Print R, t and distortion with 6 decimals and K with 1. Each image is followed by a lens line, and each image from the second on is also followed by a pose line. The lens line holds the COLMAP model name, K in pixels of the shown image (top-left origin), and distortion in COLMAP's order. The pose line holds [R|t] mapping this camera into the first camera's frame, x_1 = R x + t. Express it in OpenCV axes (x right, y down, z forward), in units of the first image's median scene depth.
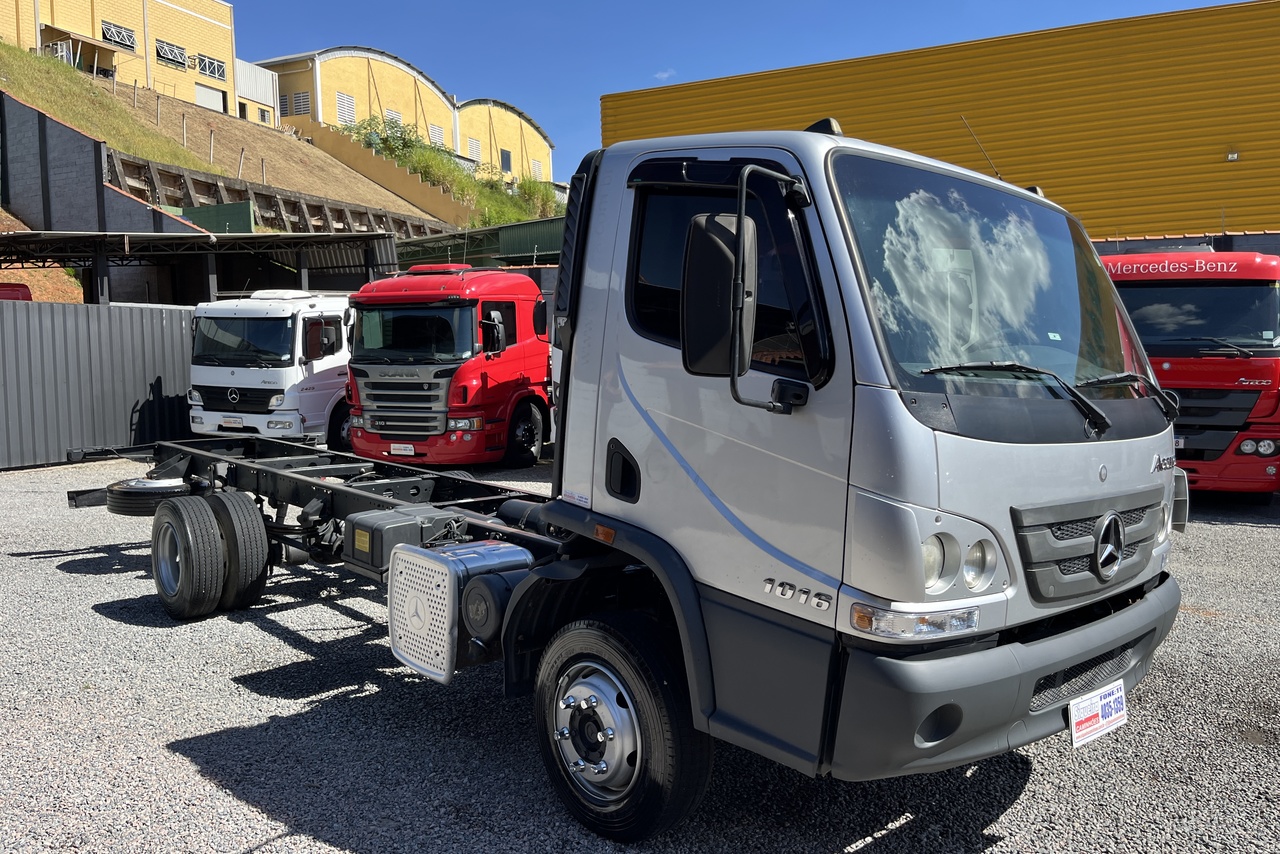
lens RADIAL K [[983.2, 0, 647.3], [0, 983.2, 406.3], [0, 0, 1]] dist [0.075518, -0.128033]
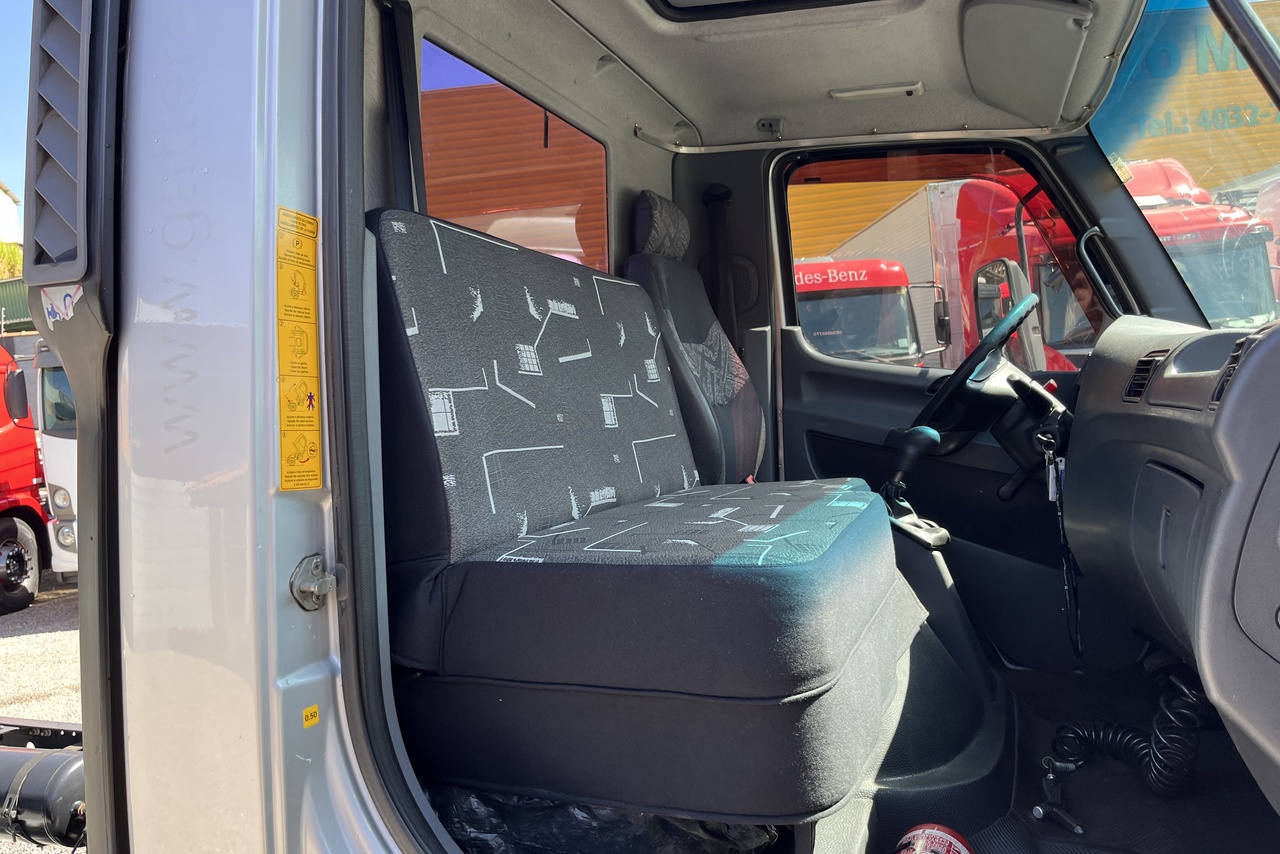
lens RADIAL K [[949.6, 0, 640.0], [0, 949.6, 427.0], [0, 0, 1]] dist [0.057098, -0.108633]
pose [[0.889469, -0.102346, 0.445388, -0.019141], [0.118548, 0.992911, -0.008587, -0.009000], [-0.441352, 0.060437, 0.895296, 0.202526]]
